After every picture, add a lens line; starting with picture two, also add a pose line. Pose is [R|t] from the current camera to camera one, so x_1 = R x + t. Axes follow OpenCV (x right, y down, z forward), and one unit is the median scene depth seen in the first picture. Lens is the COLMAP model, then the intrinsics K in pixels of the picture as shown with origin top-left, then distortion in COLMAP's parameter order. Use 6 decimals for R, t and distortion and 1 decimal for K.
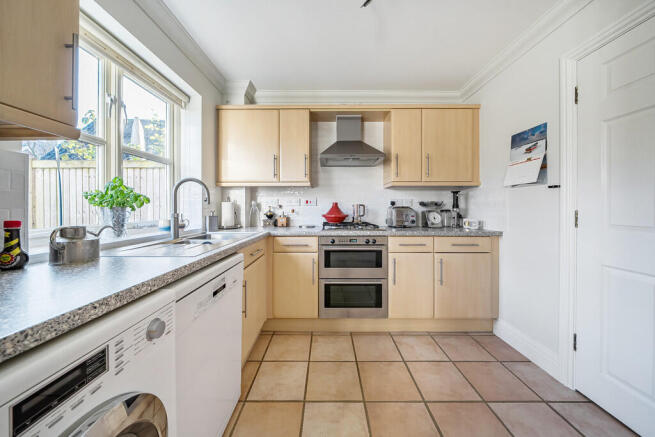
lens RADIAL K [[225.5, 0, 324.2], [0, 225.5, 206.1], [0, 0, 1]] dist [-0.003133, -0.000017]
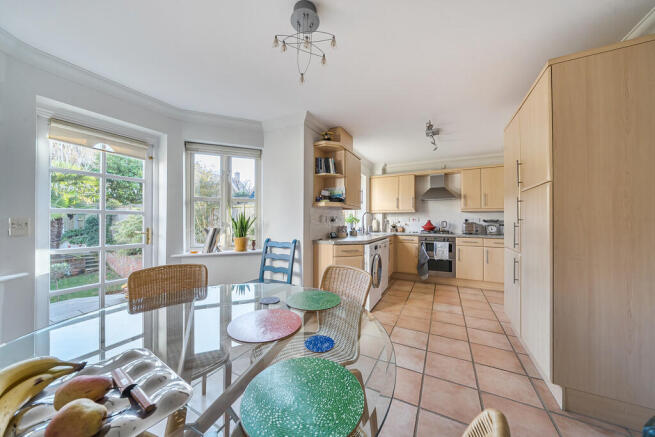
lens RADIAL K [[225.5, 0, 316.6], [0, 225.5, 219.0], [0, 0, 1]] dist [-0.003133, -0.000017]
pose [[0.869246, -0.001072, -0.494379, 0.168249], [-0.000372, 0.999996, -0.002822, -0.019696], [0.494380, 0.002637, 0.869242, -1.182958]]
